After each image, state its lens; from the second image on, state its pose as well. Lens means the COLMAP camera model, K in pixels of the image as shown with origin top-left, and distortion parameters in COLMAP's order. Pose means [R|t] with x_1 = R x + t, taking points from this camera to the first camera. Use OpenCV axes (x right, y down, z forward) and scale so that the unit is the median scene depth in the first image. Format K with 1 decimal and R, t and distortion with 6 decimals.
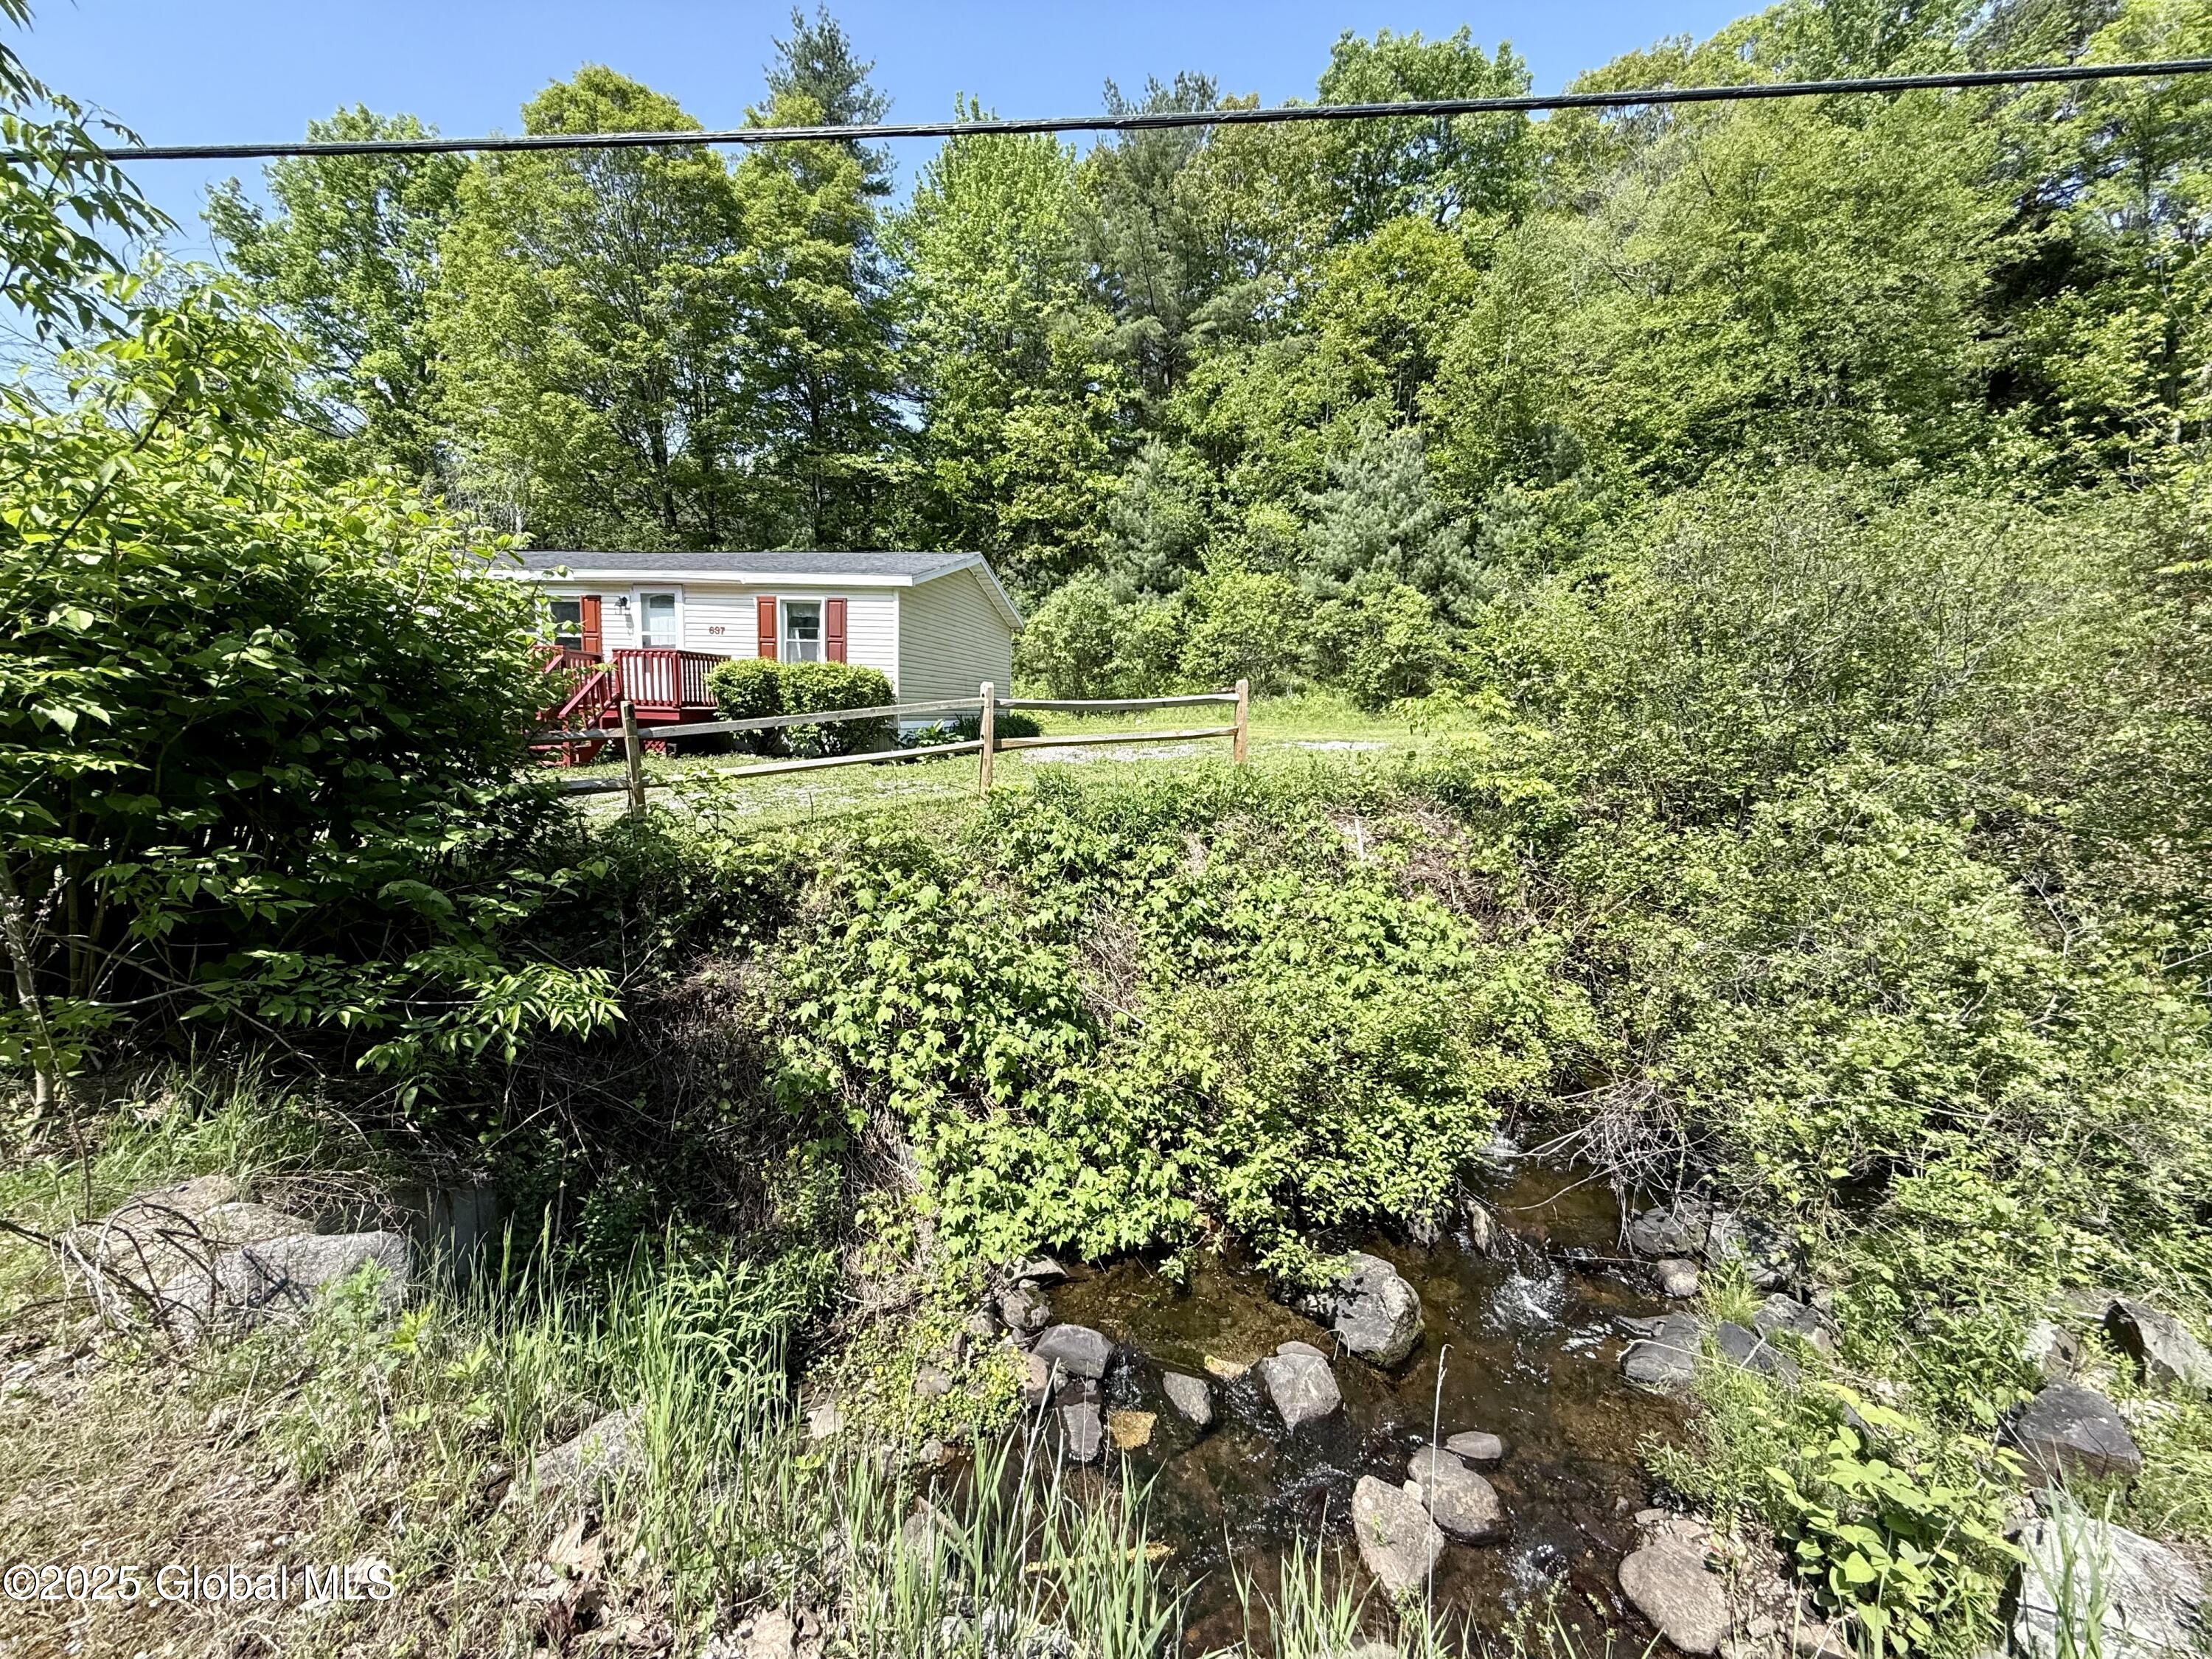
lens RADIAL K [[877.2, 0, 1096.3], [0, 877.2, 823.4], [0, 0, 1]] dist [-0.000623, 0.000090]
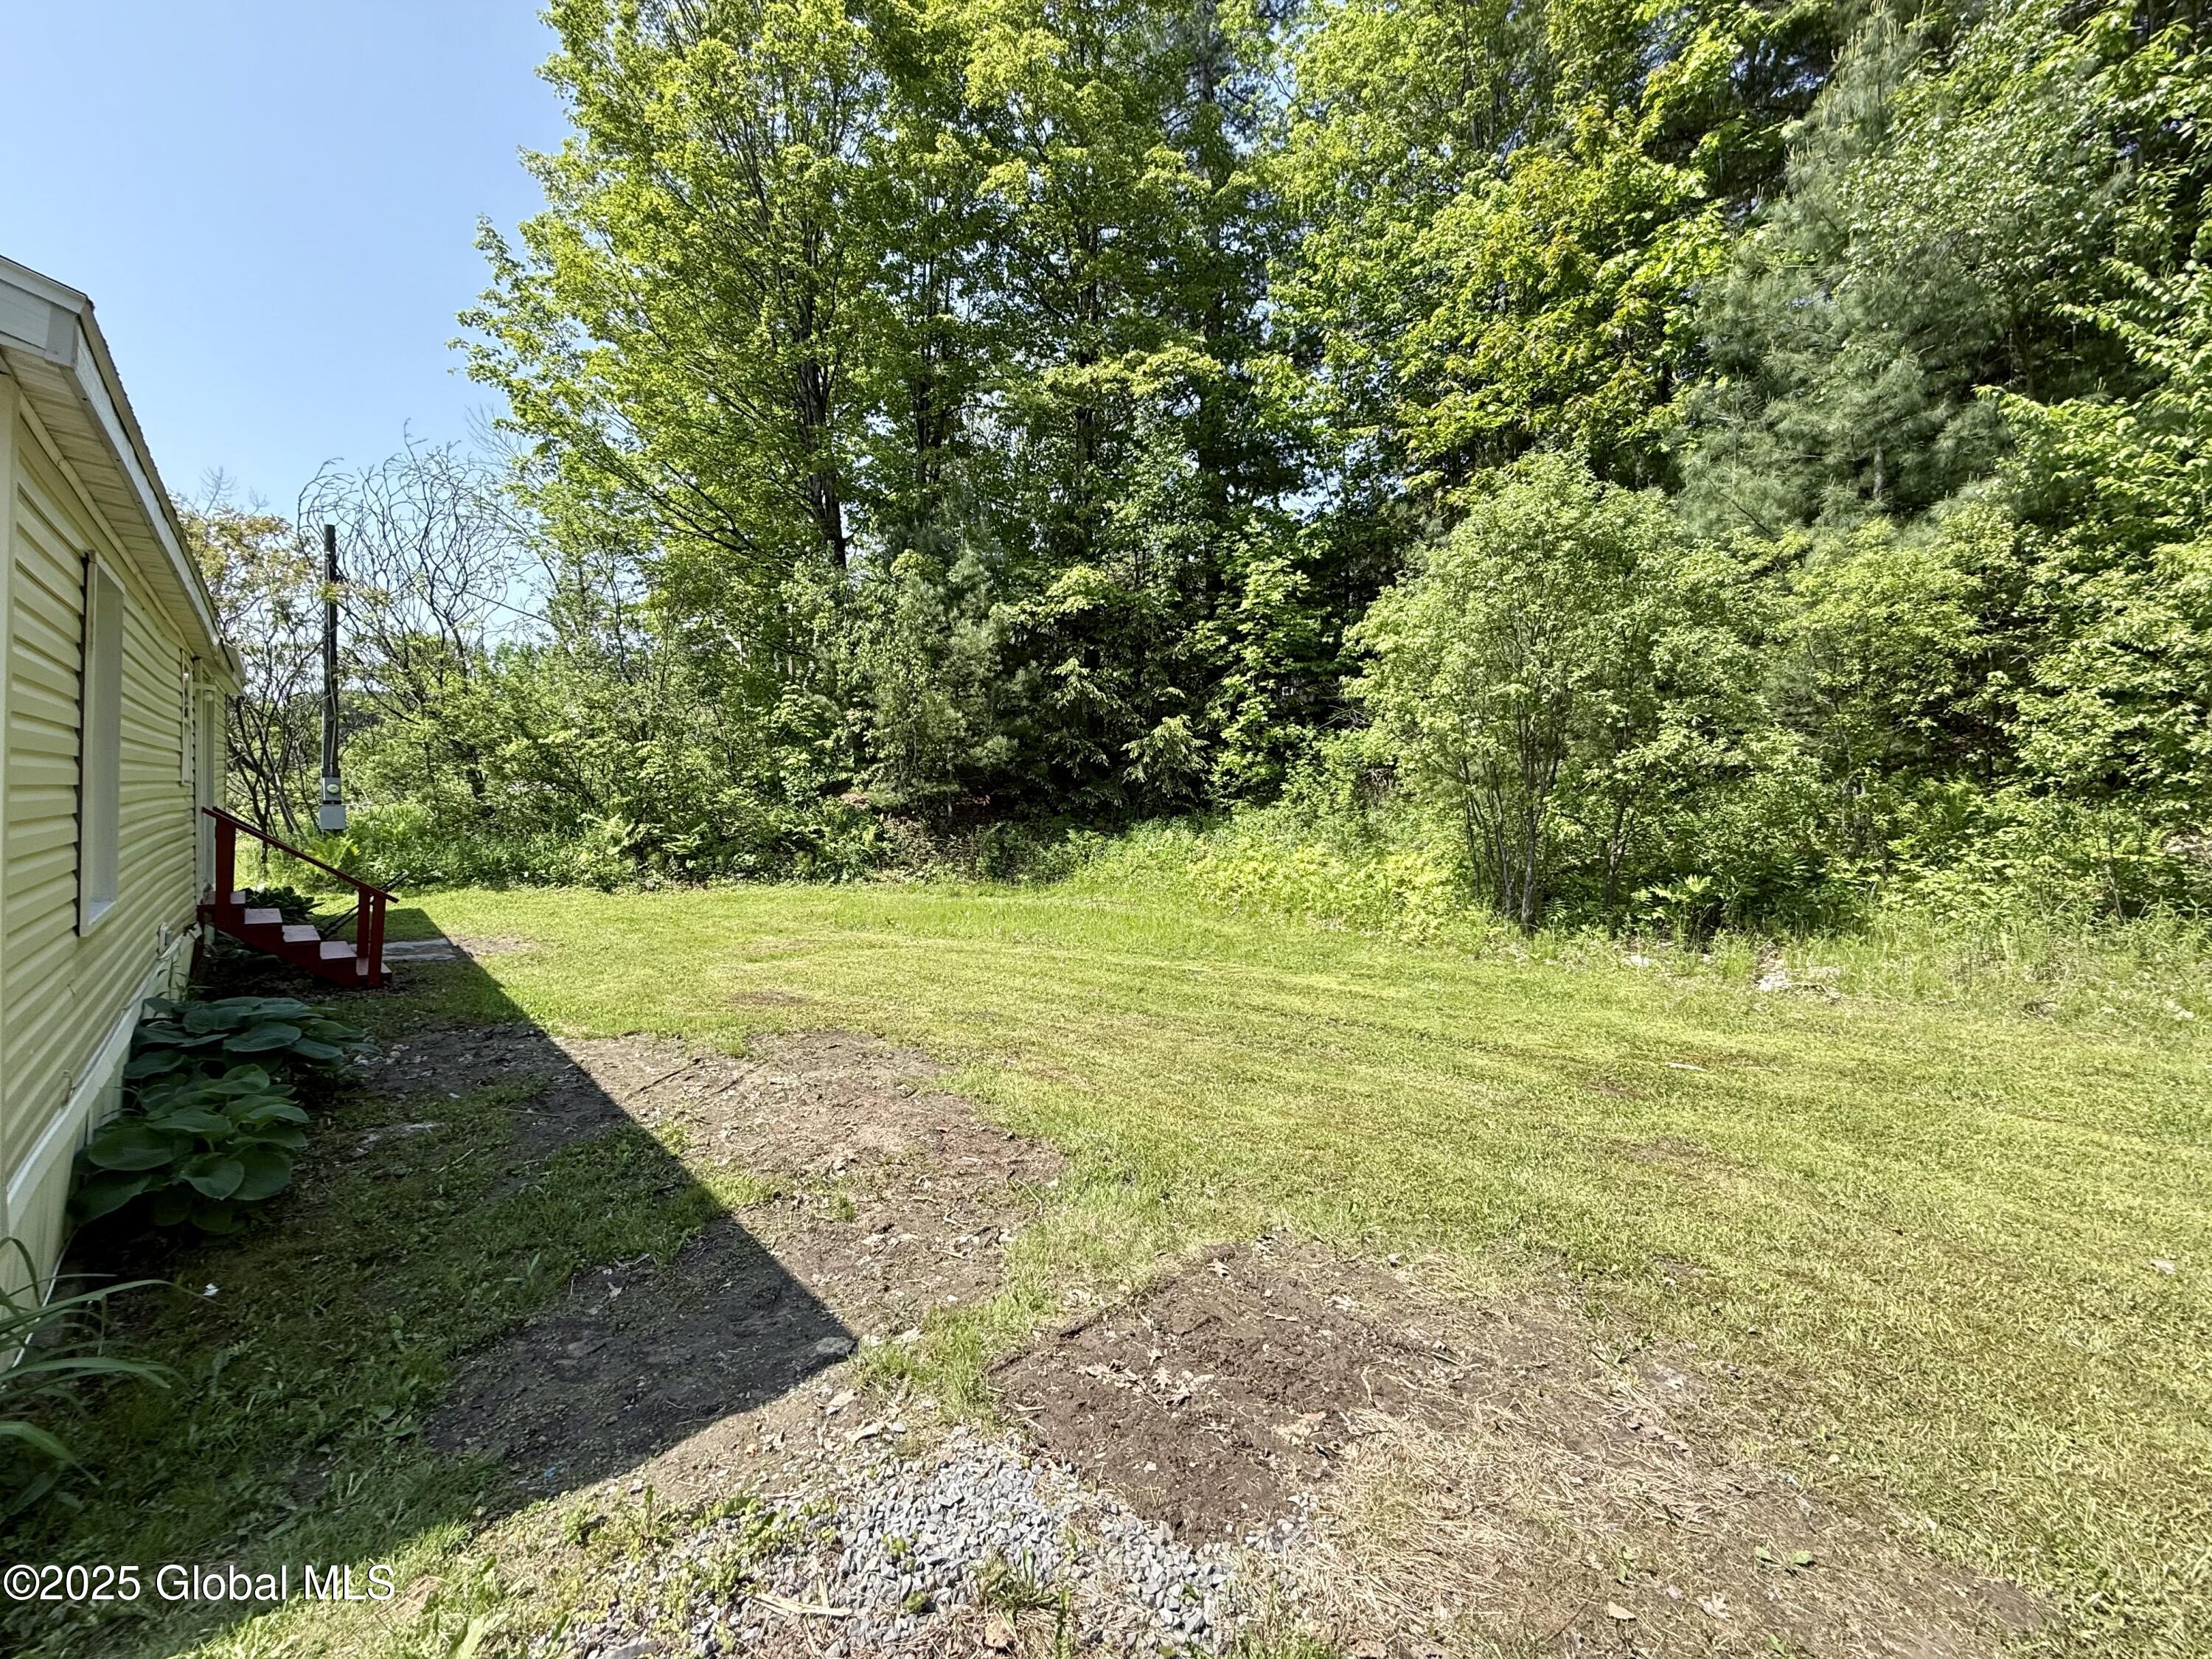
lens RADIAL K [[877.2, 0, 1101.8], [0, 877.2, 821.7], [0, 0, 1]] dist [-0.000623, 0.000090]
pose [[0.780920, 0.011452, -0.624526, 0.054169], [-0.101968, 0.988757, -0.109371, -0.113998], [0.616252, 0.149092, 0.773308, 0.693147]]
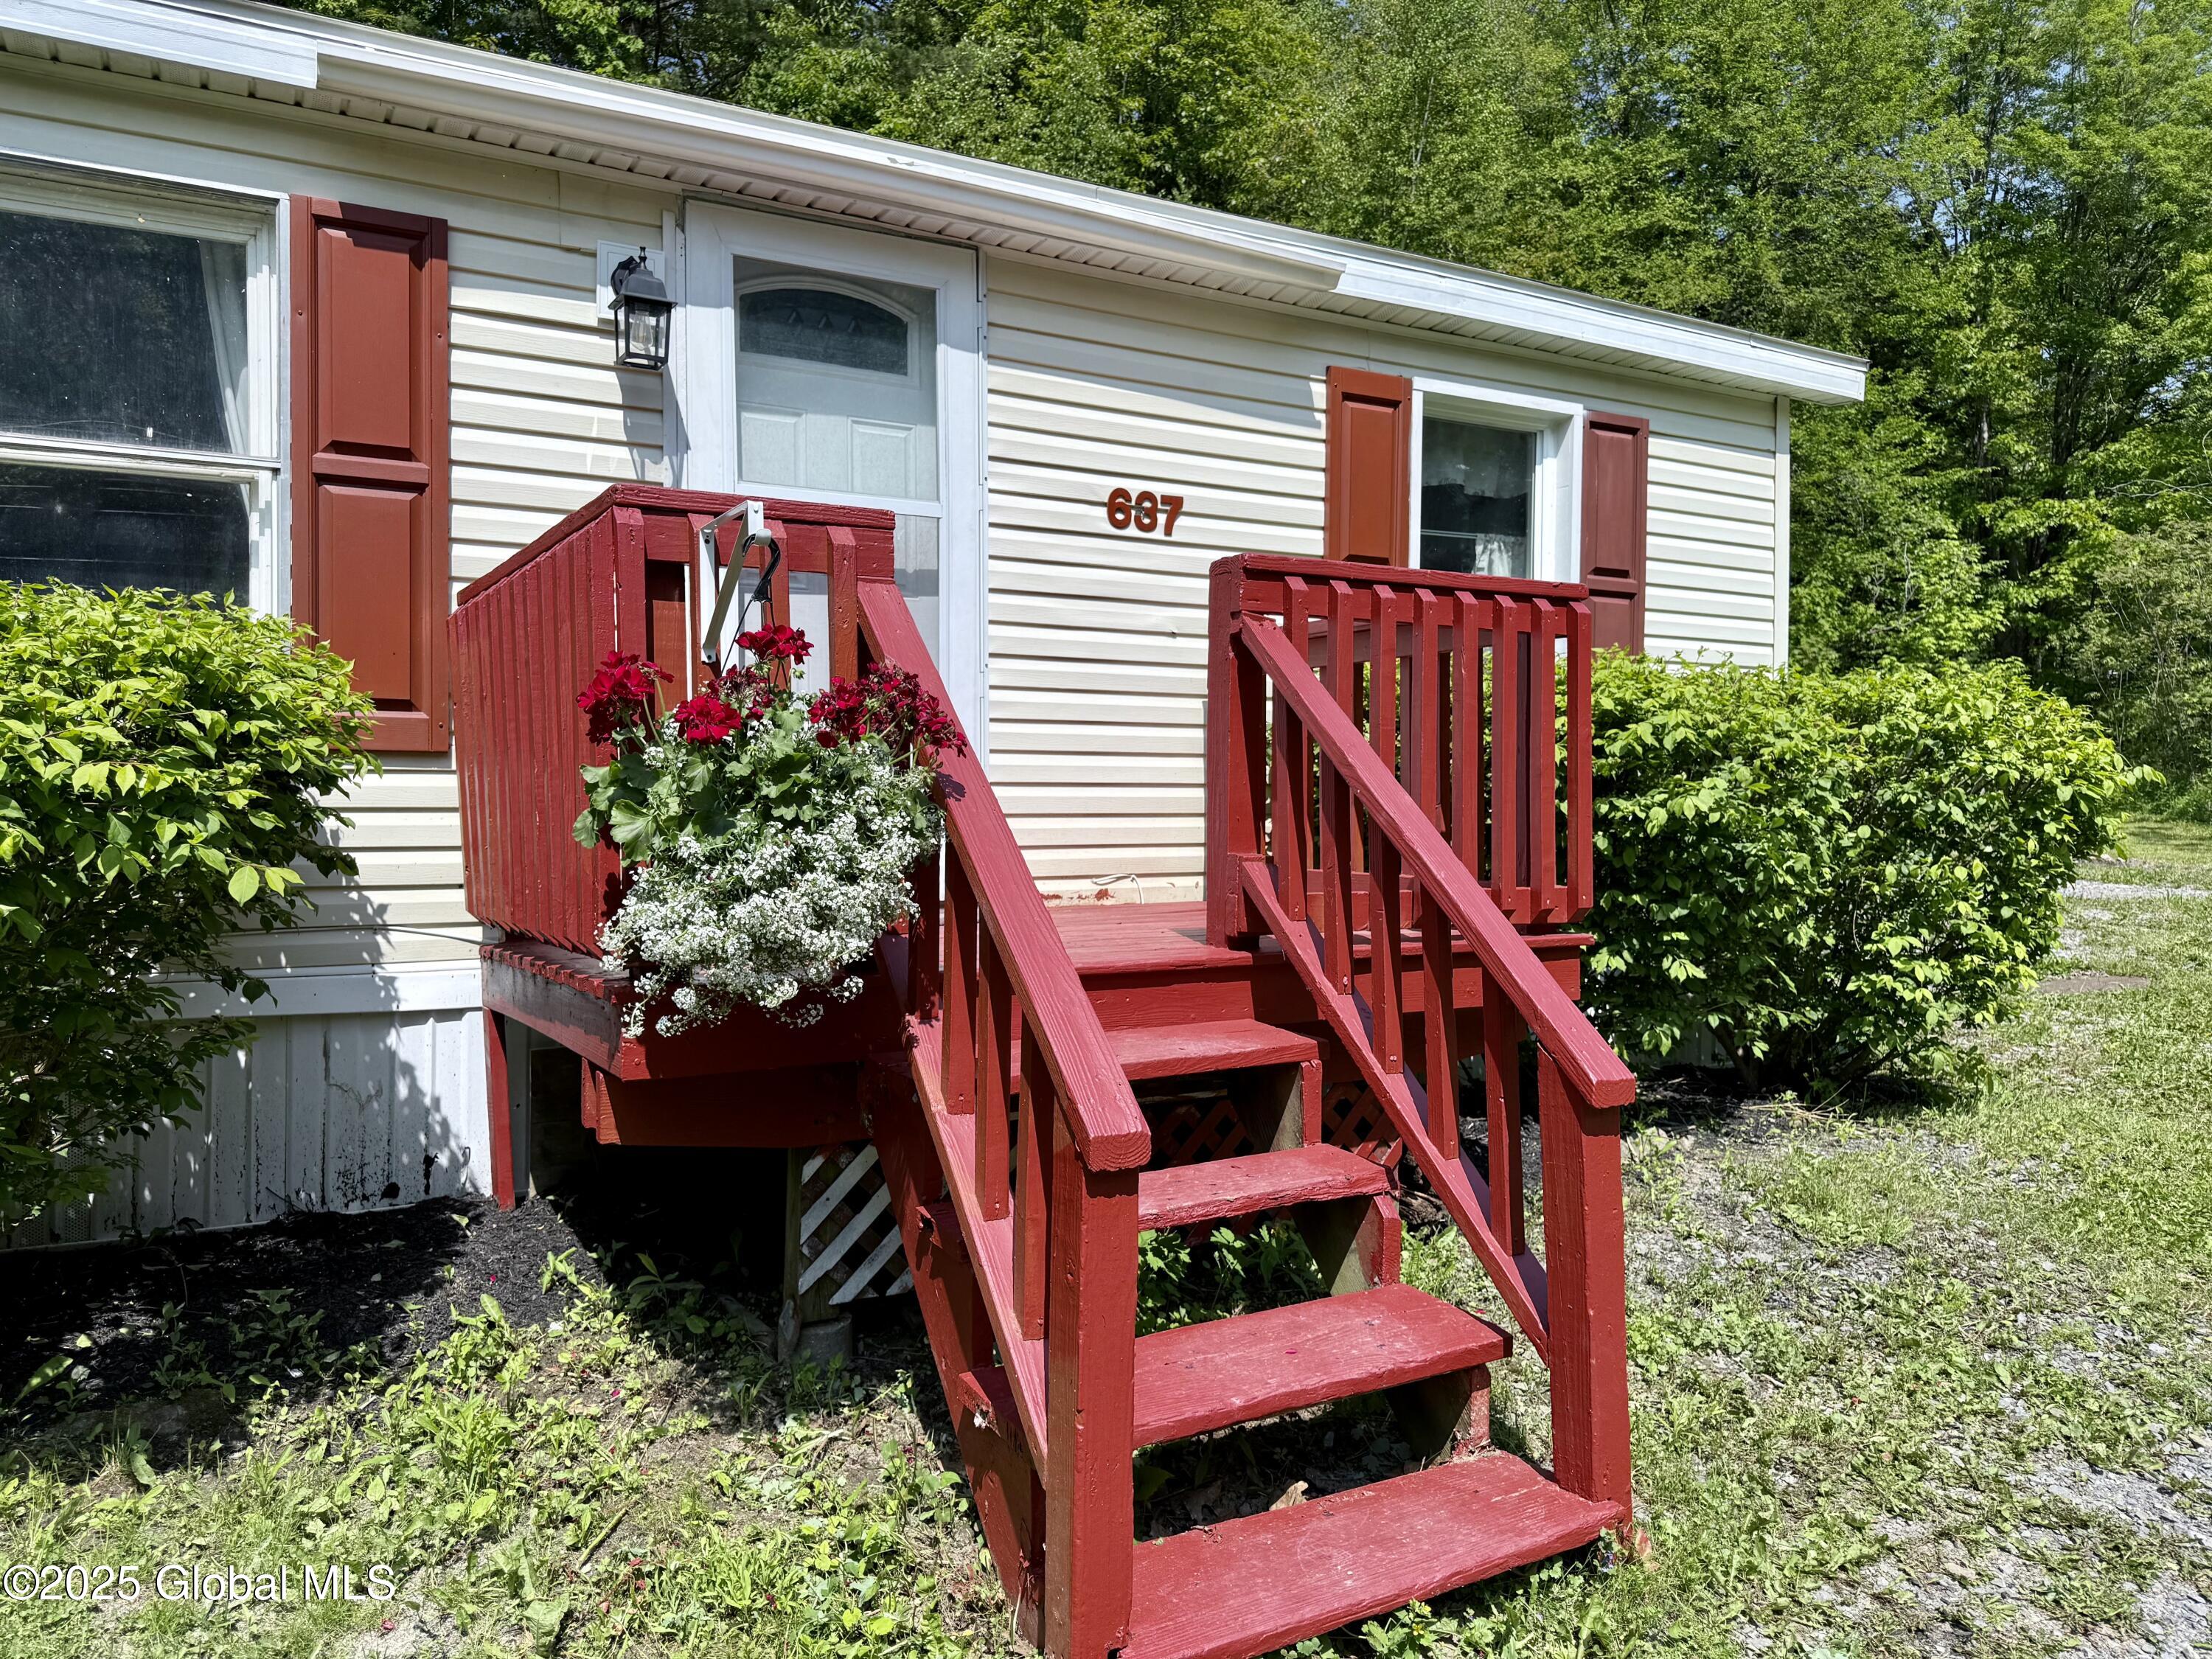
lens RADIAL K [[1566.0, 0, 1100.7], [0, 1566.0, 836.5], [0, 0, 1]] dist [0.025045, -0.022405]
pose [[0.786730, -0.044287, 0.615707, -0.314398], [0.105012, 0.992487, -0.062792, -0.060151], [-0.608300, 0.114057, 0.785470, 0.351207]]
